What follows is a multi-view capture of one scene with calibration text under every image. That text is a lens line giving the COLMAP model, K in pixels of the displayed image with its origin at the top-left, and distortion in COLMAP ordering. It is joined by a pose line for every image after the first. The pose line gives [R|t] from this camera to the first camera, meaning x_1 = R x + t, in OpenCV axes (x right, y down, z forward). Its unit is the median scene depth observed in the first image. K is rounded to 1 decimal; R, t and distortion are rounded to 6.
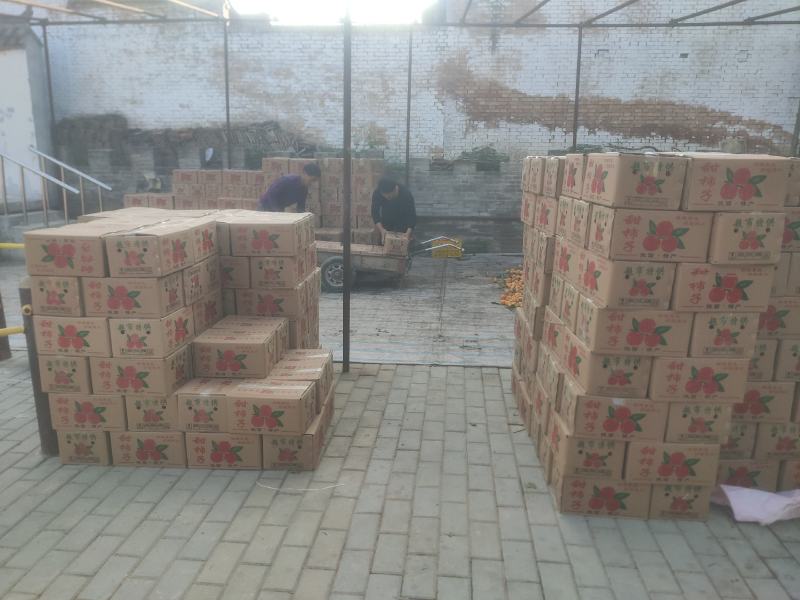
lens RADIAL K [[593.4, 0, 400.0], [0, 593.4, 300.0], [0, 0, 1]] dist [0.082721, -0.119954]
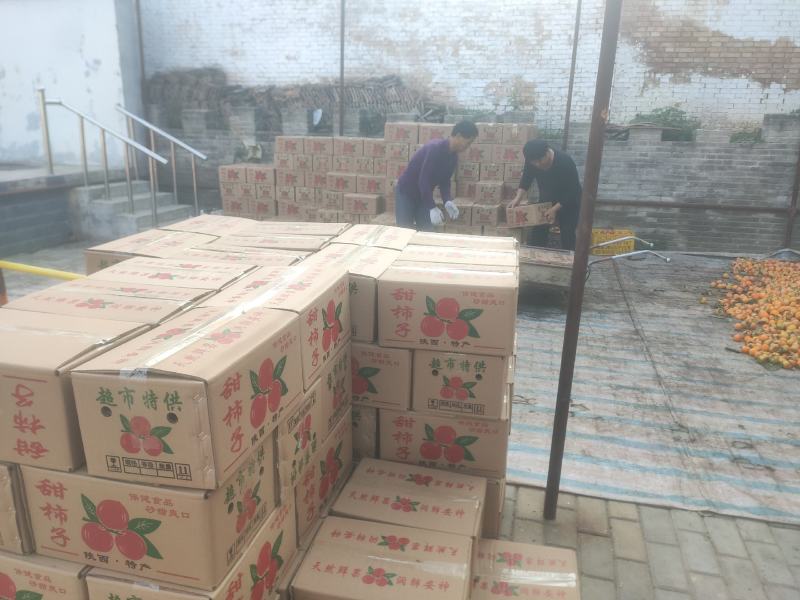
lens RADIAL K [[593.4, 0, 400.0], [0, 593.4, 300.0], [0, 0, 1]] dist [0.082721, -0.119954]
pose [[0.987065, 0.054541, -0.150755, -0.068559], [-0.045207, 0.996882, 0.064667, -0.049945], [0.153812, -0.057016, 0.986454, 0.189748]]
